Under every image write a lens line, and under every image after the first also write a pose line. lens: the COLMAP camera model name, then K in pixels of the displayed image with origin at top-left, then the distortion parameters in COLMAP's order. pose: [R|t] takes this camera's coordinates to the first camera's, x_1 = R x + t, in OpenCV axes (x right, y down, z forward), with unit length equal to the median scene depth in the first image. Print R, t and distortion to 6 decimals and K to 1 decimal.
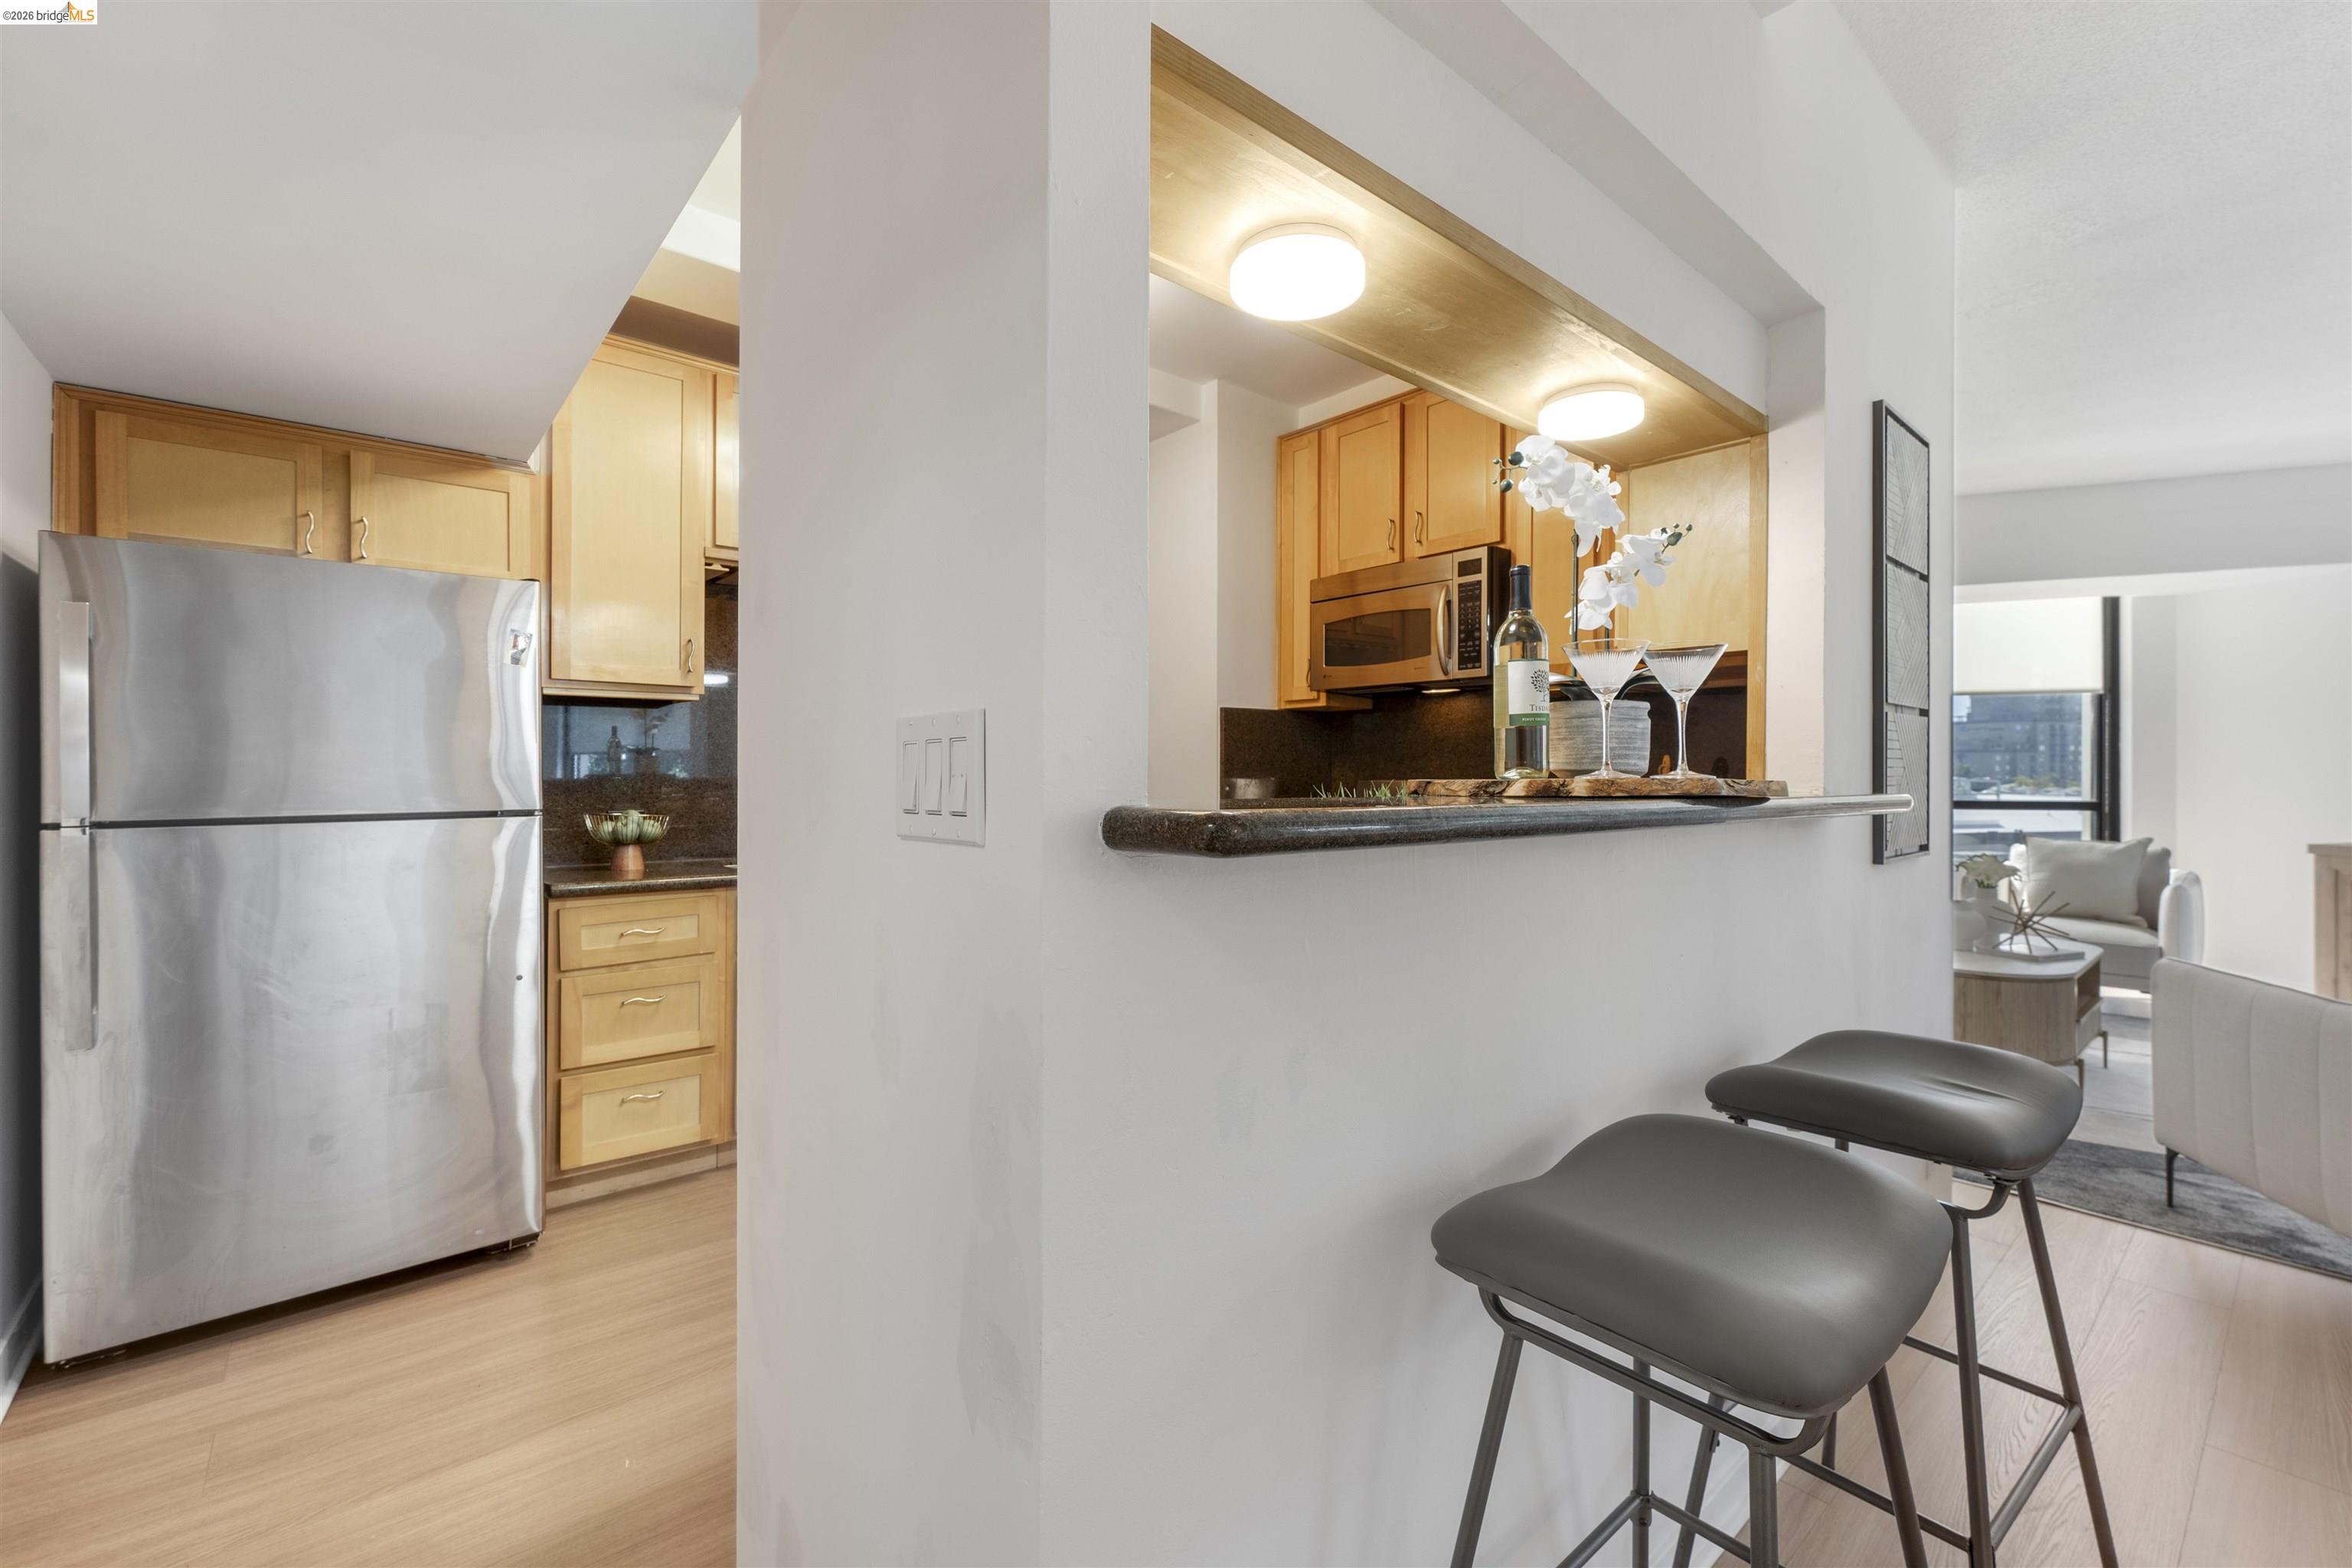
lens RADIAL K [[947.1, 0, 1176.6], [0, 947.1, 778.5], [0, 0, 1]] dist [0.000261, -0.000171]
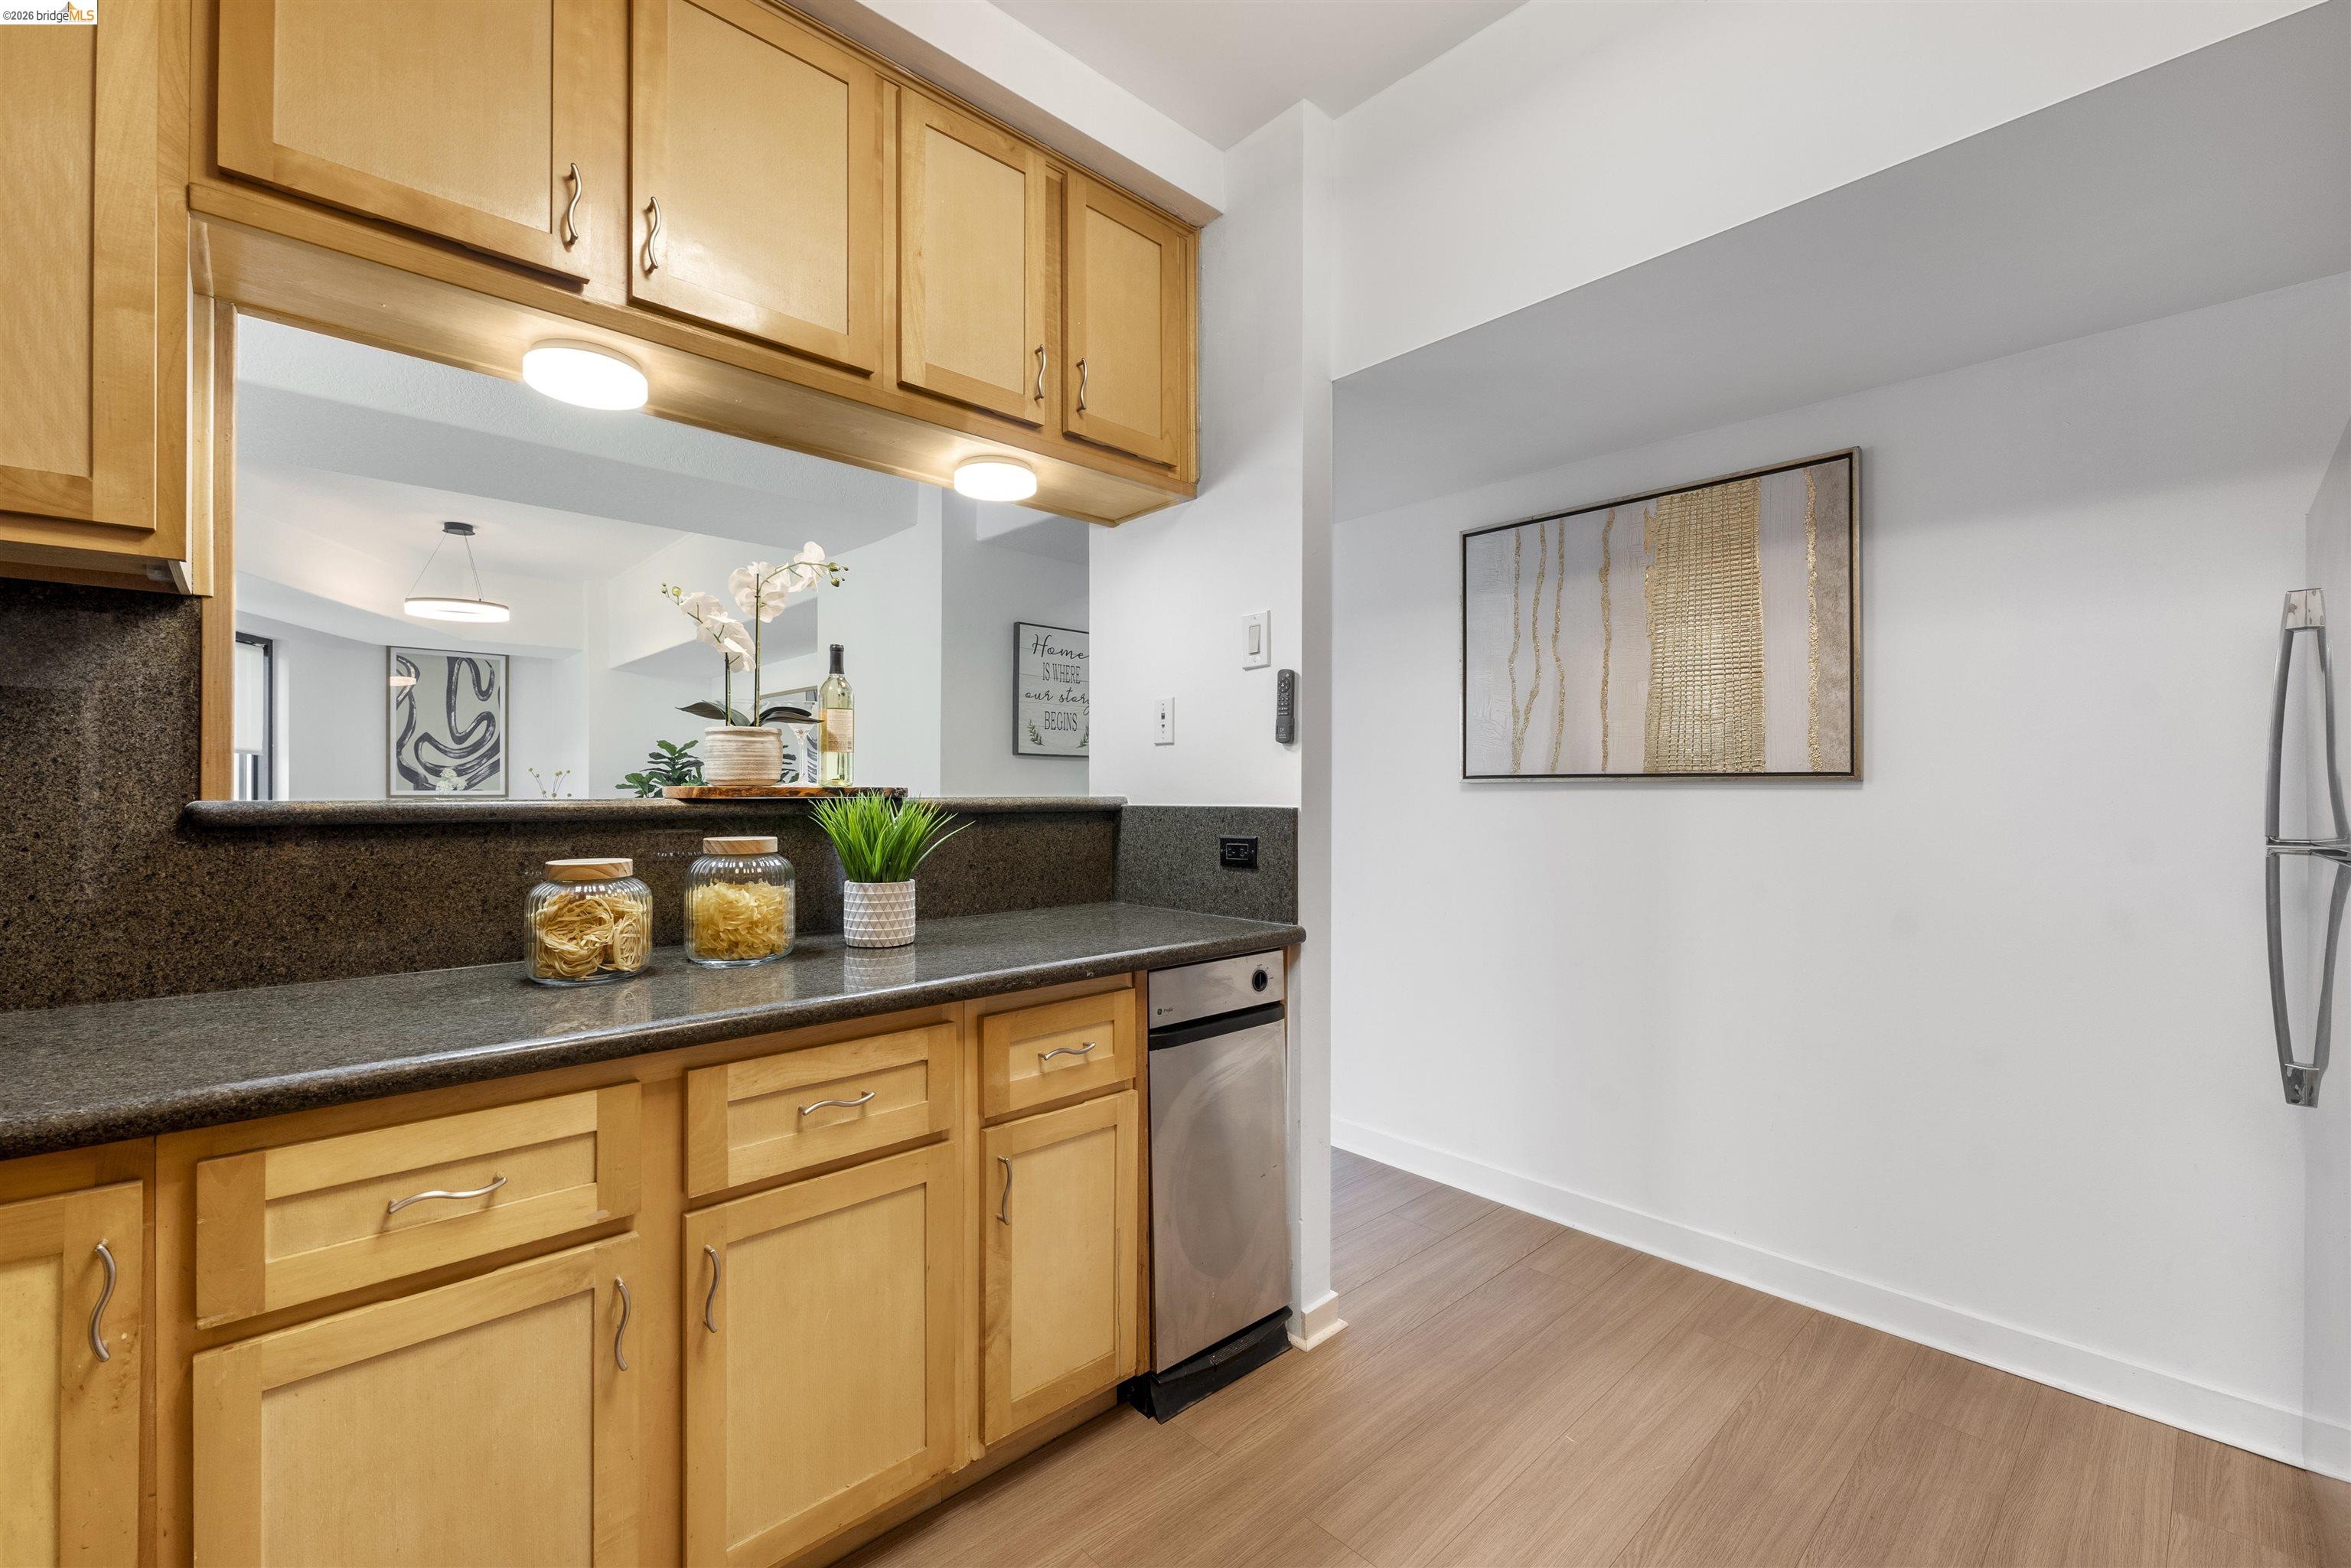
lens RADIAL K [[970.2, 0, 1174.0], [0, 970.2, 791.5], [0, 0, 1]] dist [0.001254, 0.000162]
pose [[-0.999526, -0.003392, -0.030592, -0.062024], [-0.003266, 0.999986, -0.004149, 0.004327], [0.030605, -0.004047, -0.999523, 1.239216]]
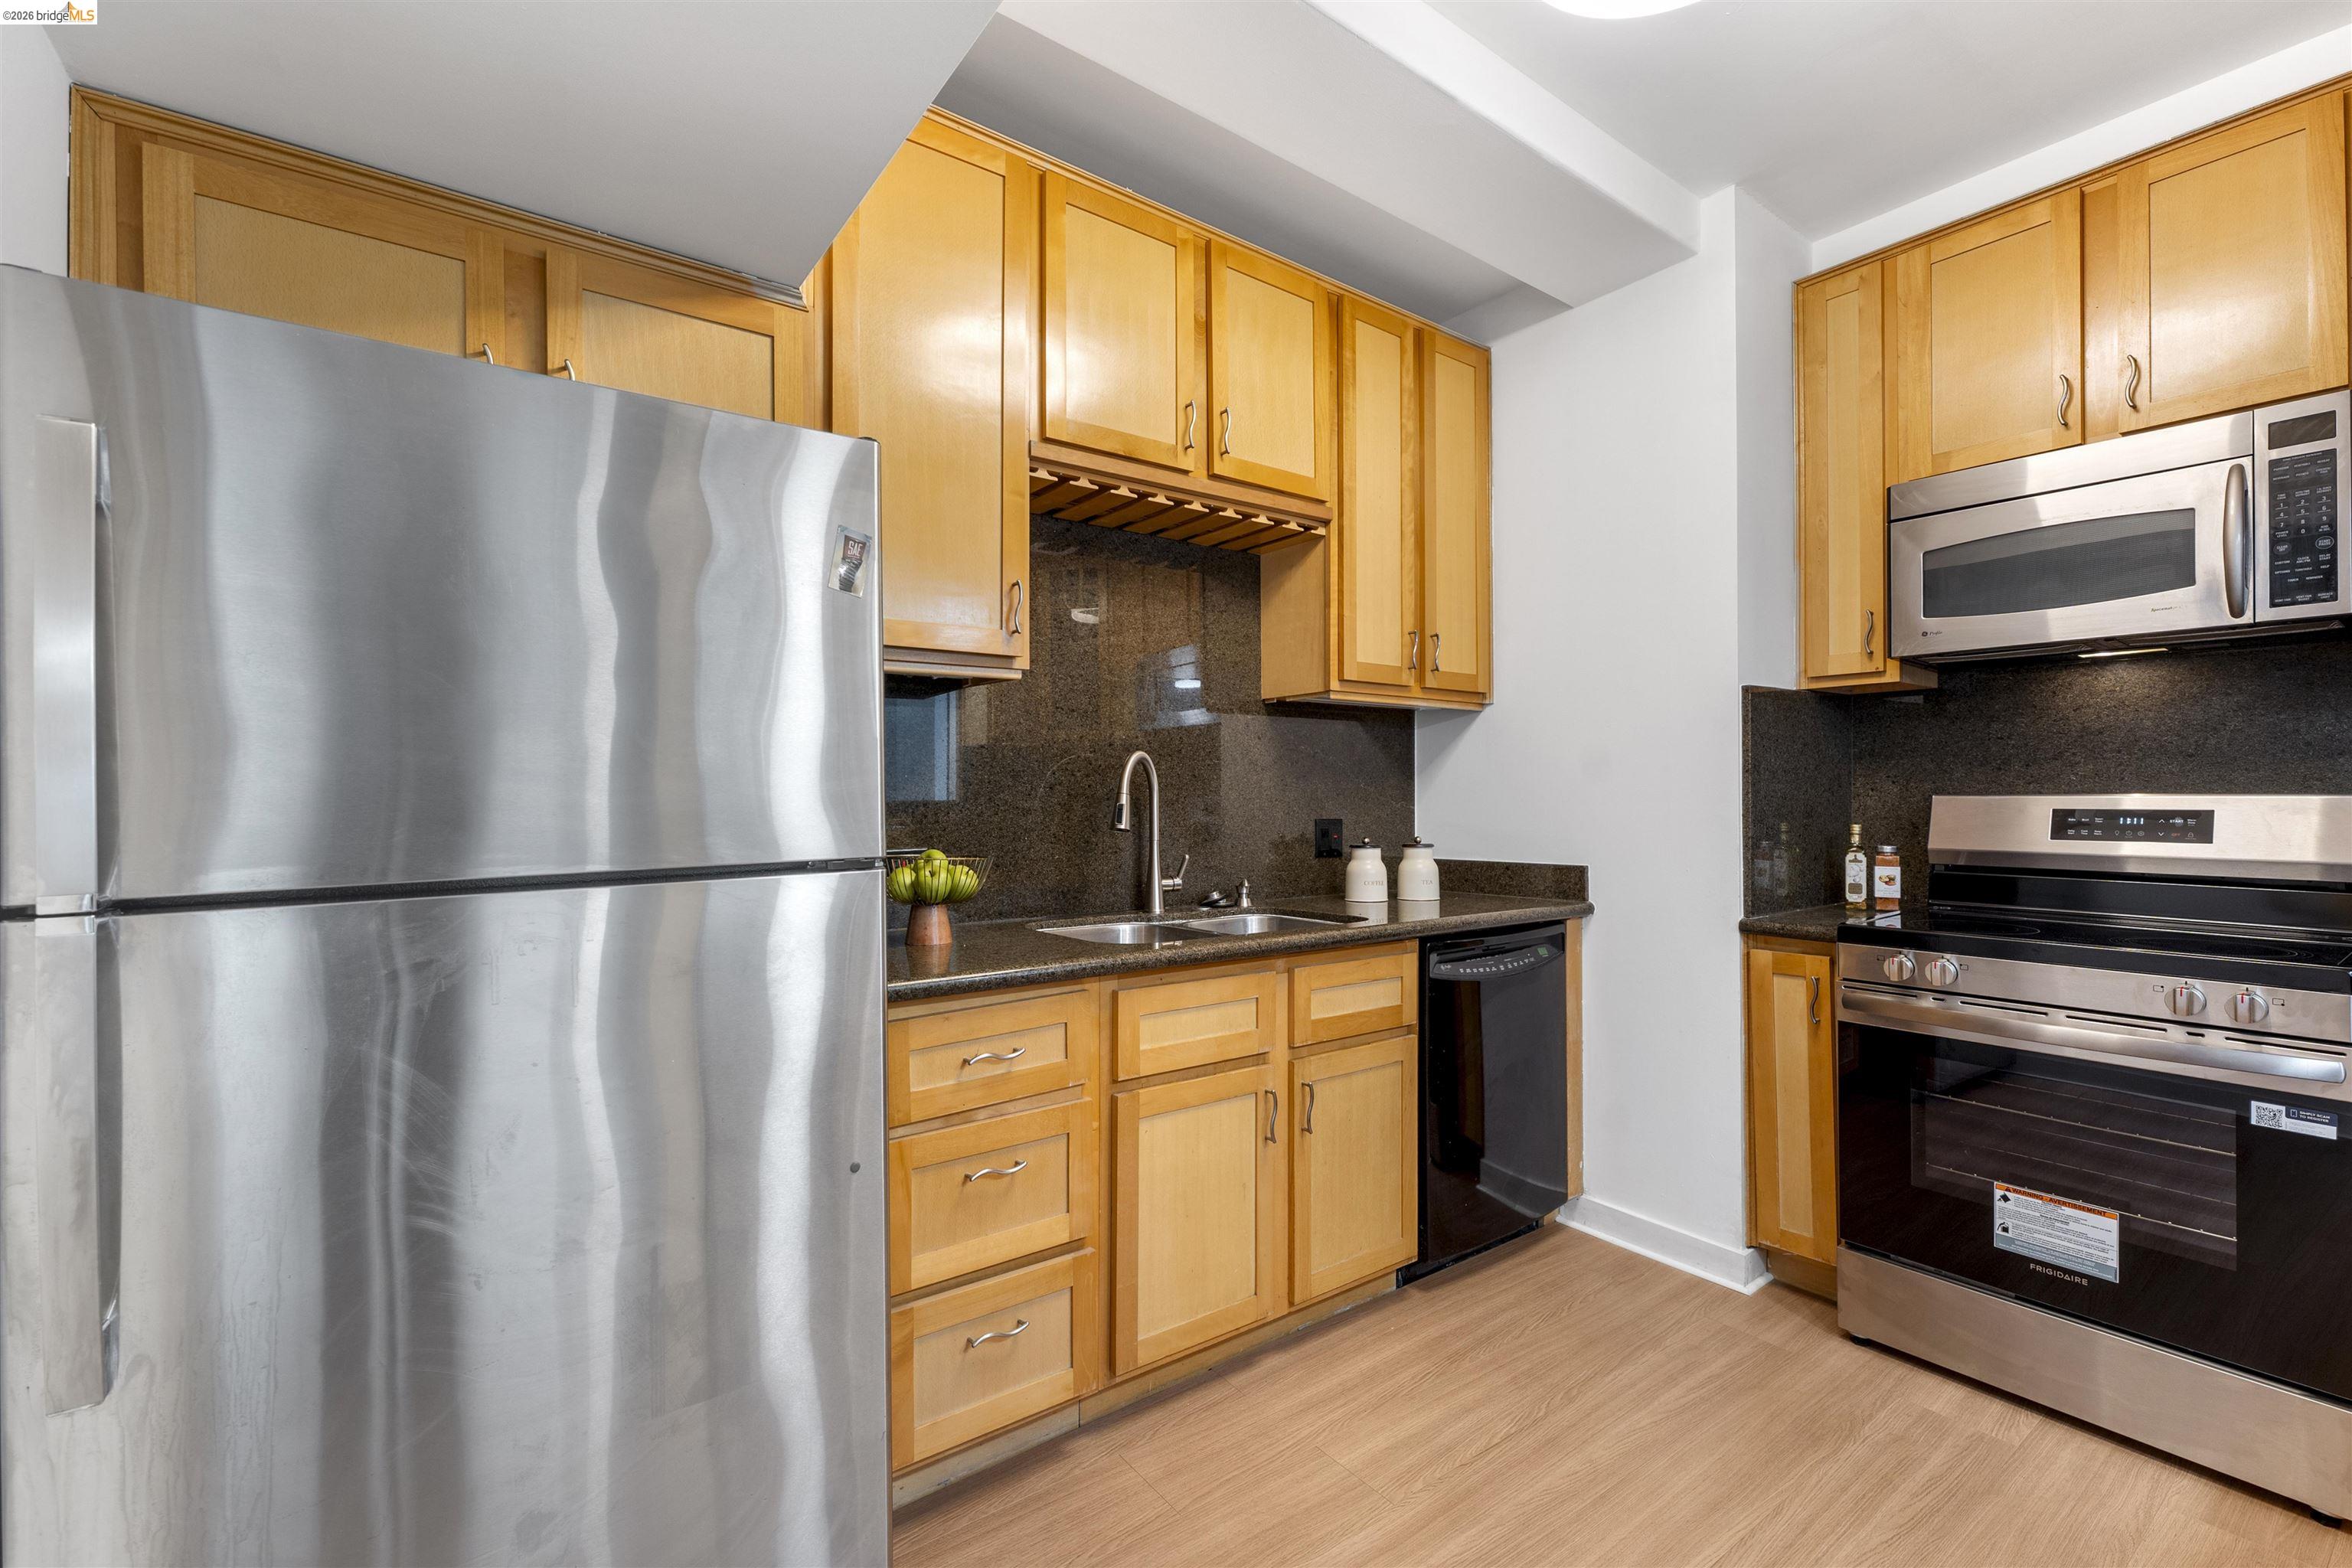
lens RADIAL K [[1004.7, 0, 1173.6], [0, 1004.7, 791.2], [0, 0, 1]] dist [-0.001240, -0.000424]
pose [[0.996004, -0.008584, -0.088893, -0.386526], [0.007983, 0.999943, -0.007115, -0.000258], [0.088949, 0.006377, 0.996016, 0.371251]]
